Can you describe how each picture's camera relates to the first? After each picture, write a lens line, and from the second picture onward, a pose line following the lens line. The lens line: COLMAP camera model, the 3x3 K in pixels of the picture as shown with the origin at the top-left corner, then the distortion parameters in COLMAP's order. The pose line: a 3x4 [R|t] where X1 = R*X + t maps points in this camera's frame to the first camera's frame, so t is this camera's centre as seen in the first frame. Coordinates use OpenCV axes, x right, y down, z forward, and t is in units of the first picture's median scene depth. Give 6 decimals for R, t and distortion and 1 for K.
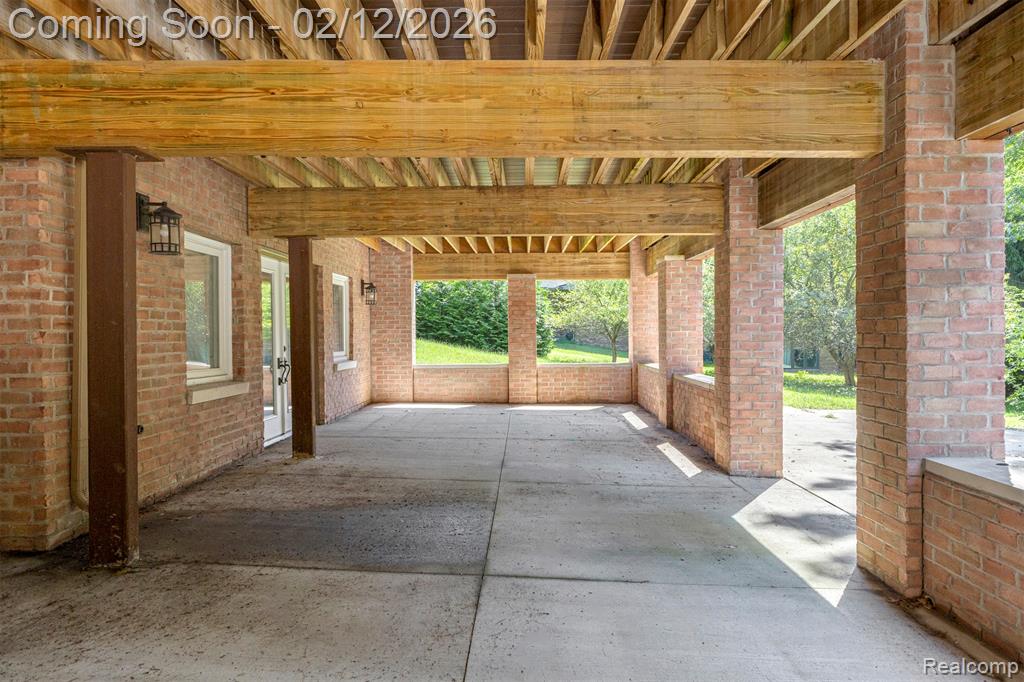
lens RADIAL K [[625.8, 0, 512.0], [0, 625.8, 341.0], [0, 0, 1]] dist [-0.004197, -0.001341]
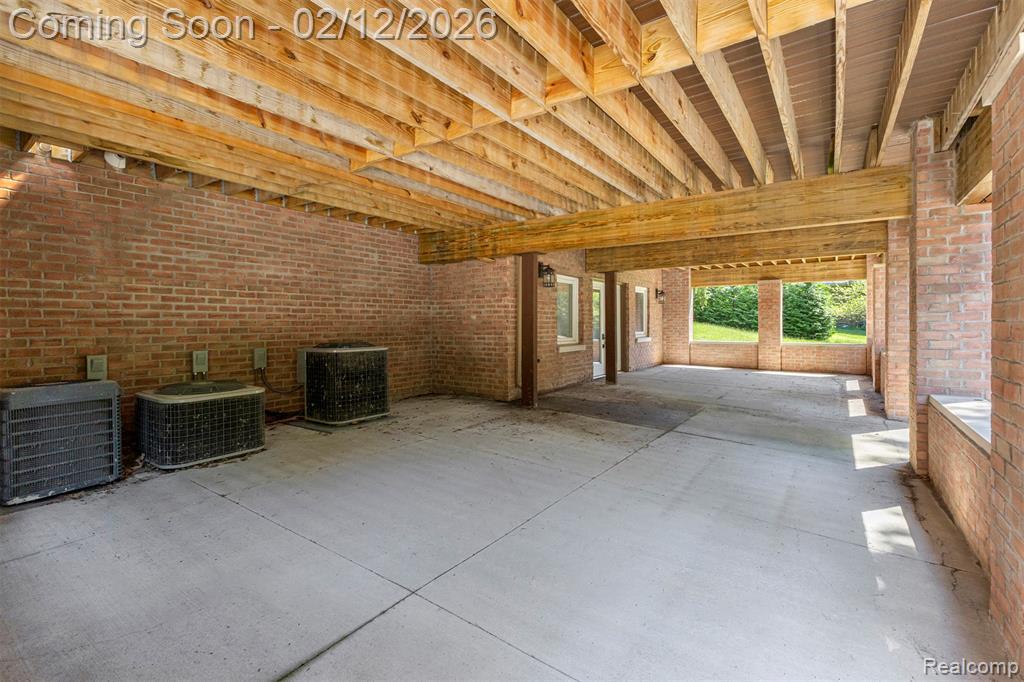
lens RADIAL K [[445.8, 0, 509.9], [0, 445.8, 326.3], [0, 0, 1]] dist [0.000411, 0.000015]
pose [[0.819313, 0.008856, -0.573278, 0.337810], [-0.008983, 0.999956, 0.002609, 0.006176], [0.573276, 0.003012, 0.819357, -0.536104]]
